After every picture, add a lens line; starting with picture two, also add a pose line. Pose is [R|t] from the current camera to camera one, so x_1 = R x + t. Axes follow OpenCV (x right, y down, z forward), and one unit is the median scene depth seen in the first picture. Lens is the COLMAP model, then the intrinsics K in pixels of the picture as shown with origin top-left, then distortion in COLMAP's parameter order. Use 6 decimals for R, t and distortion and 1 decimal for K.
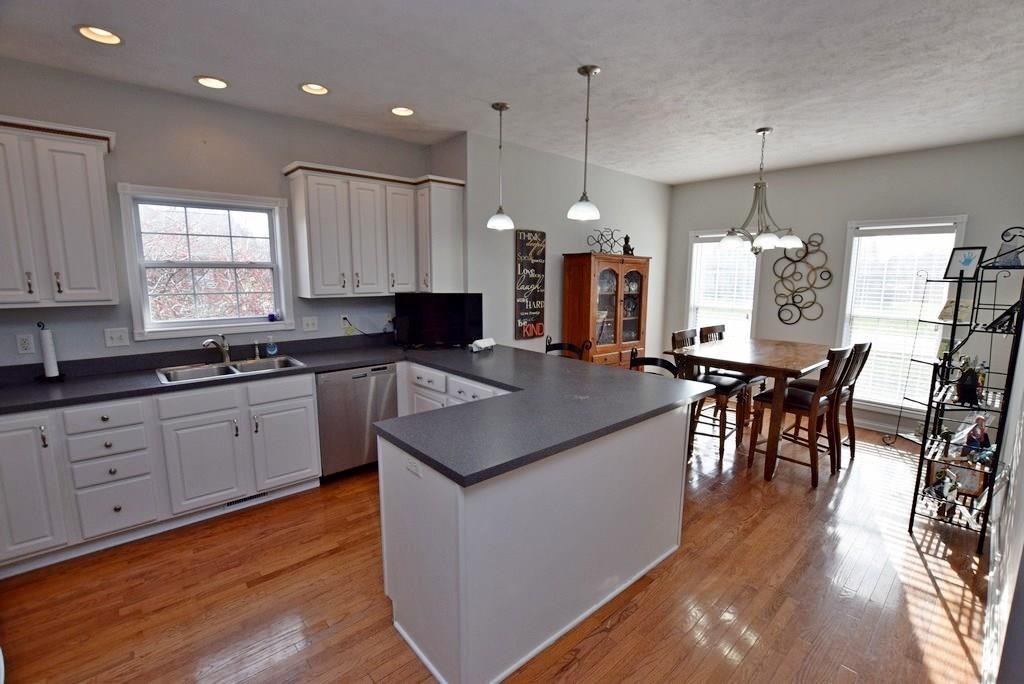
lens RADIAL K [[450.2, 0, 512.0], [0, 450.2, 342.0], [0, 0, 1]] dist [-0.039404, 0.007737]
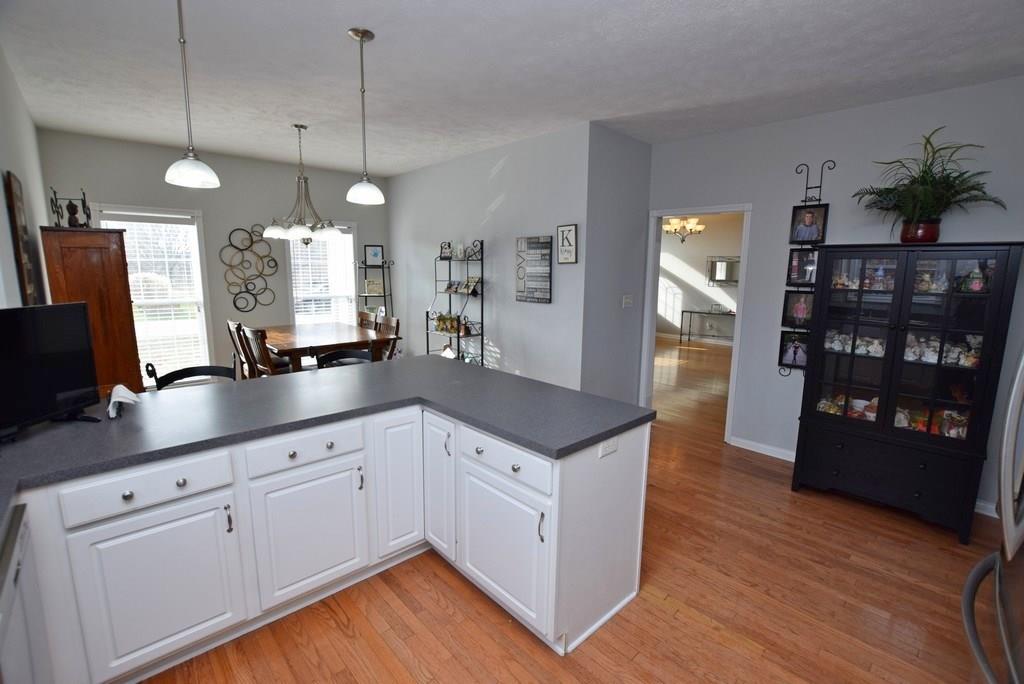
lens RADIAL K [[450.2, 0, 512.0], [0, 450.2, 342.0], [0, 0, 1]] dist [-0.039404, 0.007737]
pose [[-0.013728, -0.166158, 0.986004, -0.472068], [0.137092, 0.976472, 0.166461, -0.067433], [-0.990463, 0.137458, 0.009374, 0.457617]]
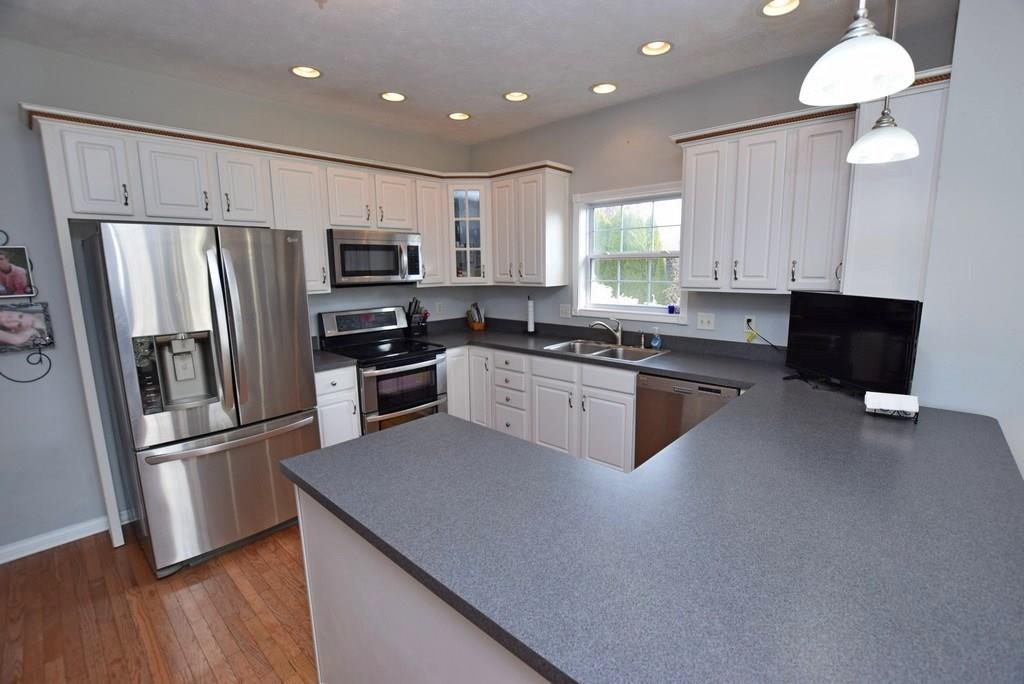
lens RADIAL K [[450.2, 0, 512.0], [0, 450.2, 342.0], [0, 0, 1]] dist [-0.039404, 0.007737]
pose [[0.095073, 0.162735, -0.982079, 0.304750], [-0.132913, 0.979789, 0.149488, -0.067383], [0.986557, 0.116319, 0.114781, 0.451850]]
